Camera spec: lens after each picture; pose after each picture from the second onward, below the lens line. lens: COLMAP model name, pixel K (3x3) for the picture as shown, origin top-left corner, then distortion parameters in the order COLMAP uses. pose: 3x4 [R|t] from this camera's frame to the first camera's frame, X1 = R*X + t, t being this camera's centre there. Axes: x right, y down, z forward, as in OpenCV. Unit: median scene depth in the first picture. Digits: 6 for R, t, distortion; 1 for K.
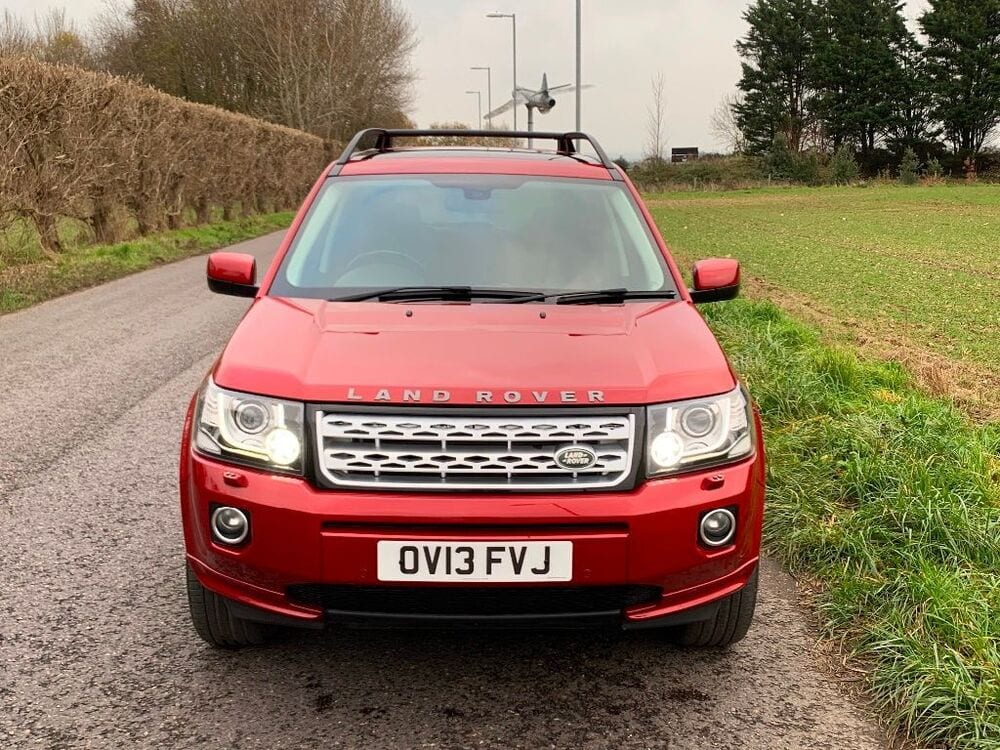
lens RADIAL K [[1145.2, 0, 516.6], [0, 1145.2, 373.9], [0, 0, 1]] dist [0.033850, -0.014139]
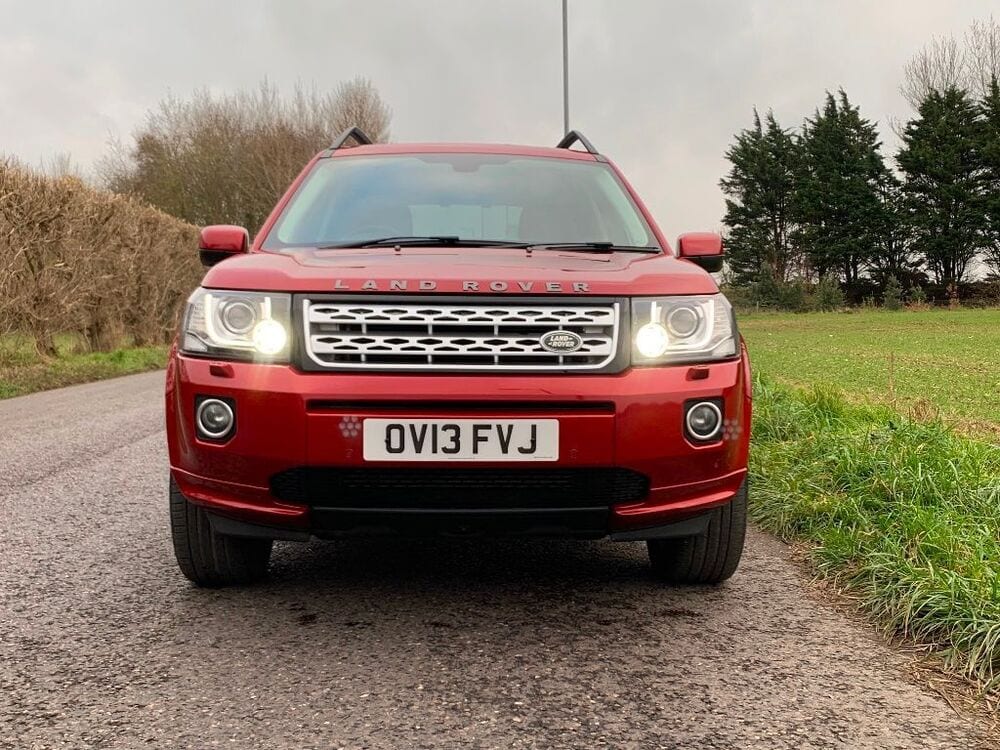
lens RADIAL K [[1135.9, 0, 520.7], [0, 1135.9, 375.6], [0, 0, 1]] dist [0.103967, -0.209766]
pose [[0.999934, -0.006831, 0.009248, 0.005143], [0.007898, 0.992660, -0.120684, 0.178244], [-0.008356, 0.120749, 0.992648, 0.008828]]
